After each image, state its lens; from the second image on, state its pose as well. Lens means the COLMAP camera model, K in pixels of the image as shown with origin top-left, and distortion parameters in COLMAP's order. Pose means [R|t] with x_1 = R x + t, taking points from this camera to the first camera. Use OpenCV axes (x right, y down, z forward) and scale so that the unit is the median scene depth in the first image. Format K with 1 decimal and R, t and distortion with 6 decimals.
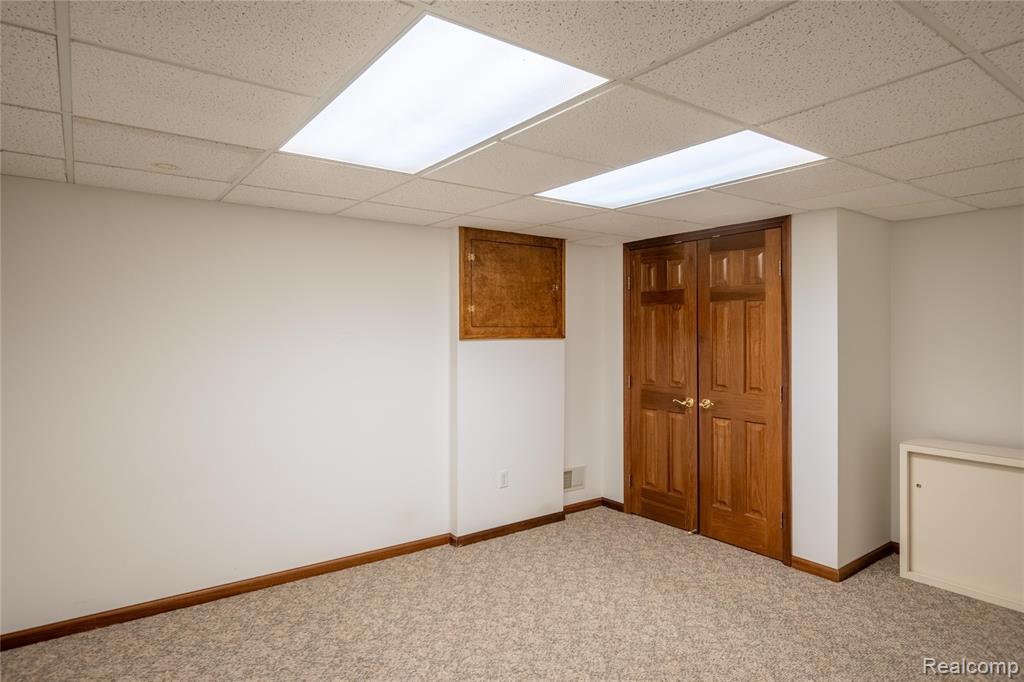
lens RADIAL K [[585.3, 0, 512.1], [0, 585.3, 335.6], [0, 0, 1]] dist [0.013032, -0.005739]
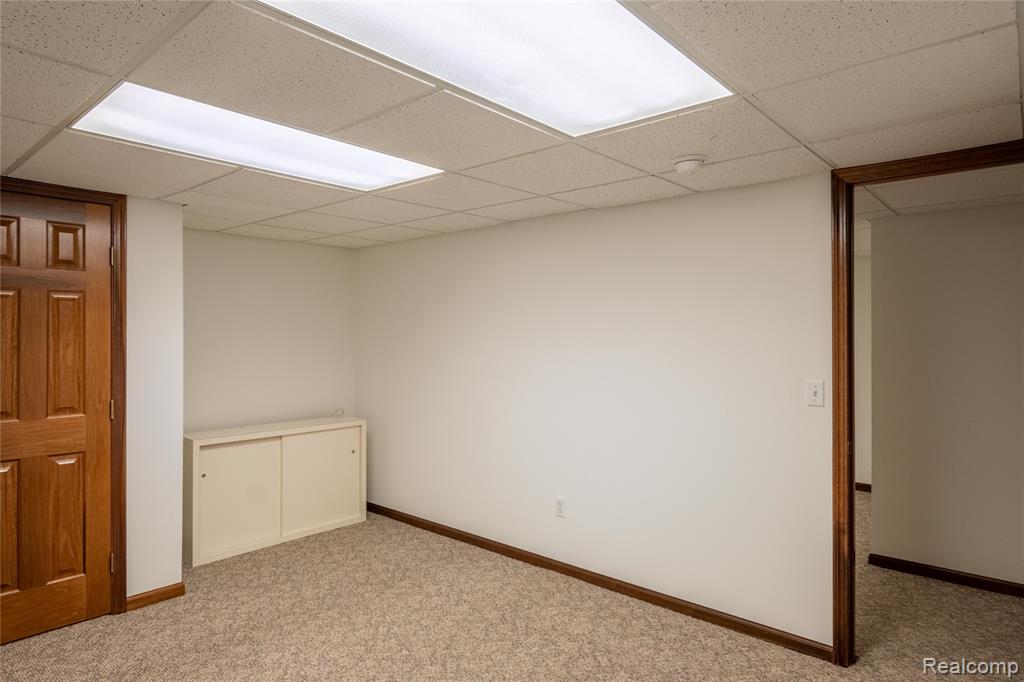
lens RADIAL K [[585.3, 0, 527.4], [0, 585.3, 338.8], [0, 0, 1]] dist [0.013032, -0.005739]
pose [[-0.210516, -0.003202, 0.977585, -0.476485], [0.001109, 0.999993, 0.003514, -0.001249], [-0.977590, 0.001824, -0.210511, 0.617726]]
